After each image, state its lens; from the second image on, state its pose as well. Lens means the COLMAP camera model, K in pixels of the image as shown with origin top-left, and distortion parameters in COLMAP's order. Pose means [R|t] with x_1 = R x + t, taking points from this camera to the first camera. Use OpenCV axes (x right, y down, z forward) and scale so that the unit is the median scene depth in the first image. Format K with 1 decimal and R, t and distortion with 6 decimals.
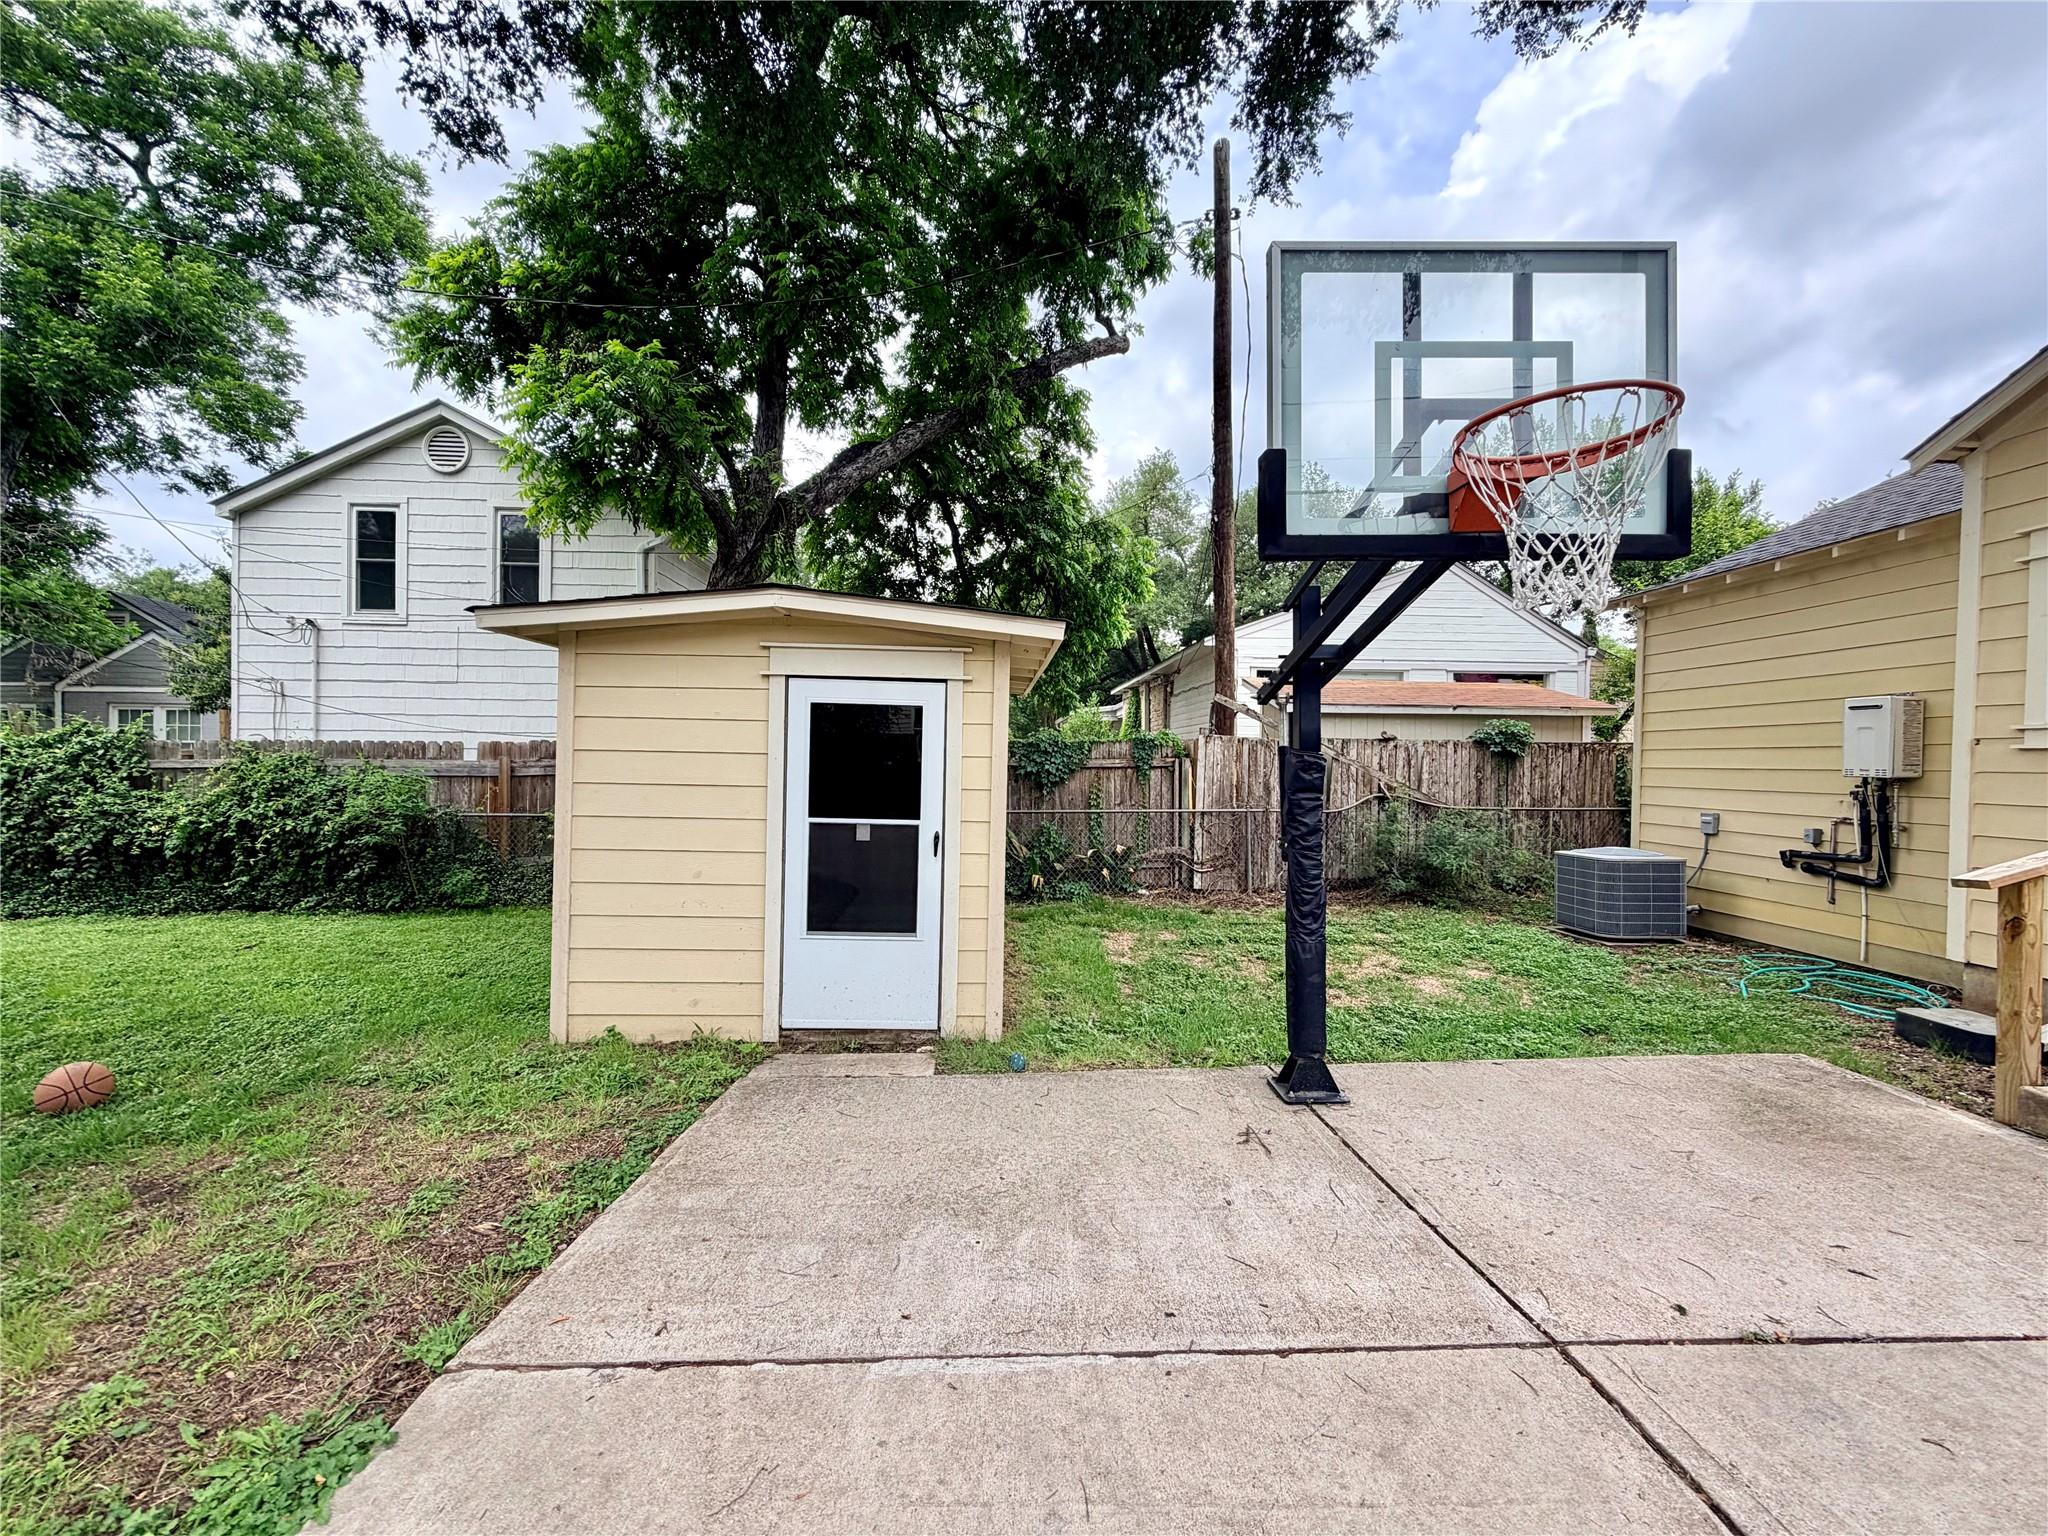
lens RADIAL K [[815.3, 0, 1021.4], [0, 815.3, 770.8], [0, 0, 1]] dist [-0.002672, -0.000169]
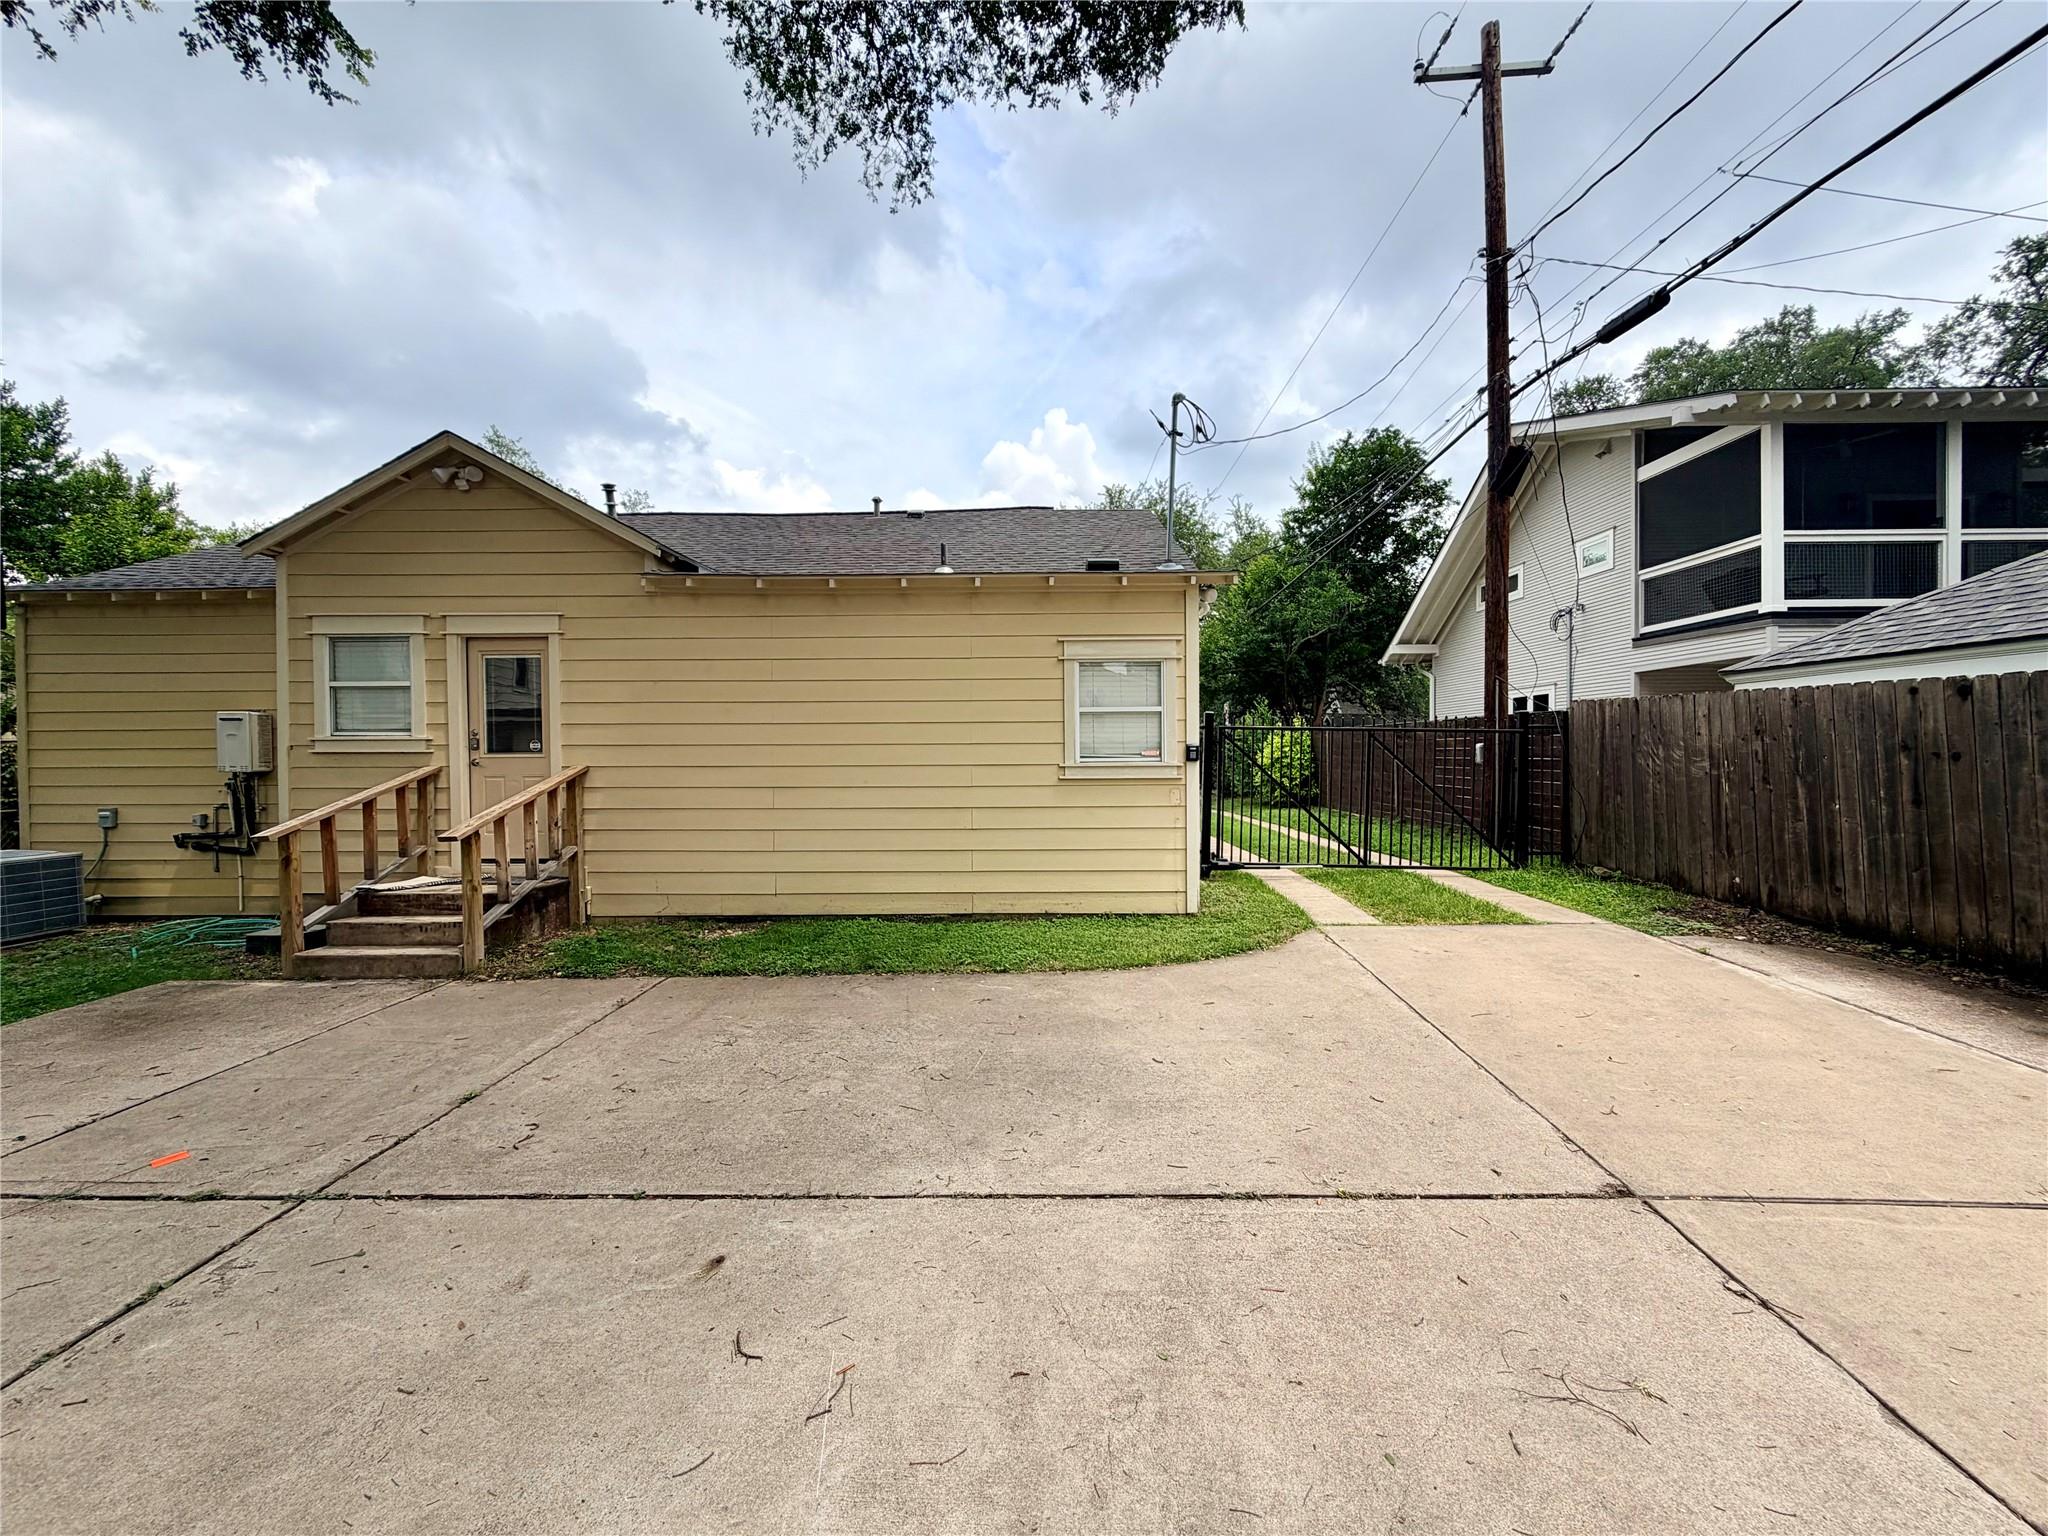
lens RADIAL K [[815.3, 0, 1021.4], [0, 815.3, 770.8], [0, 0, 1]] dist [-0.002672, -0.000169]
pose [[0.056722, -0.033669, 0.997822, -0.197422], [0.019988, 0.999269, 0.032582, -0.011122], [-0.998190, 0.018096, 0.057353, -0.334012]]
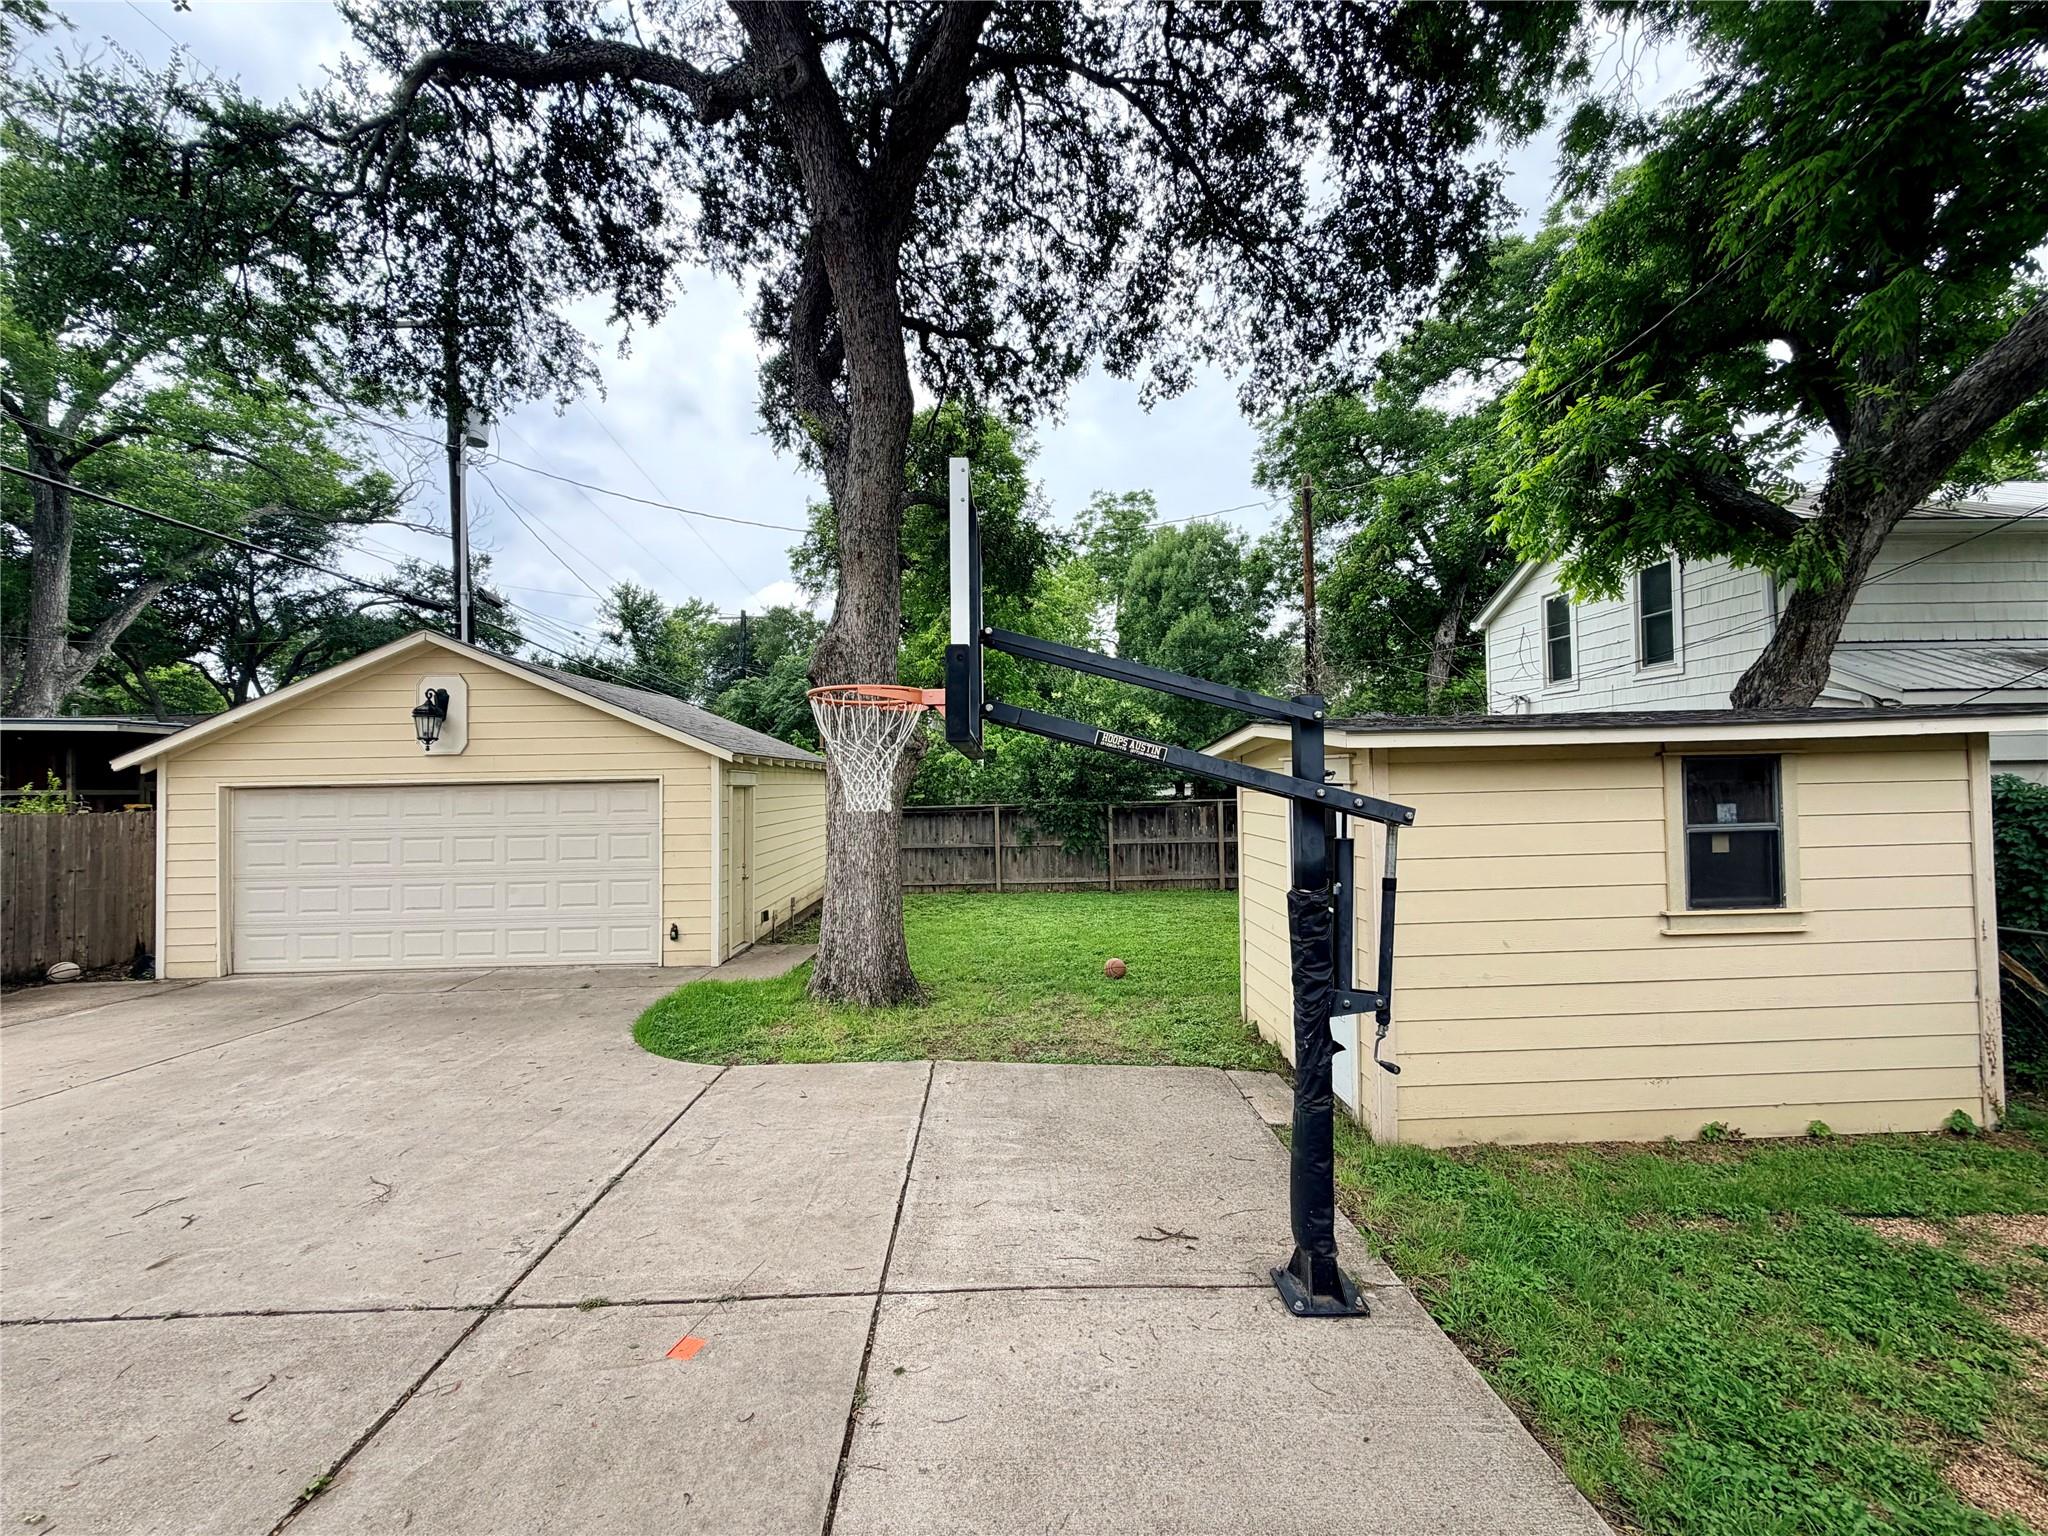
lens RADIAL K [[815.3, 0, 1021.4], [0, 815.3, 770.8], [0, 0, 1]] dist [-0.002672, -0.000169]
pose [[0.000633, -0.025636, -0.999671, 0.727485], [0.004596, 0.999661, -0.025633, -0.077488], [0.999989, -0.004578, 0.000750, 0.416439]]
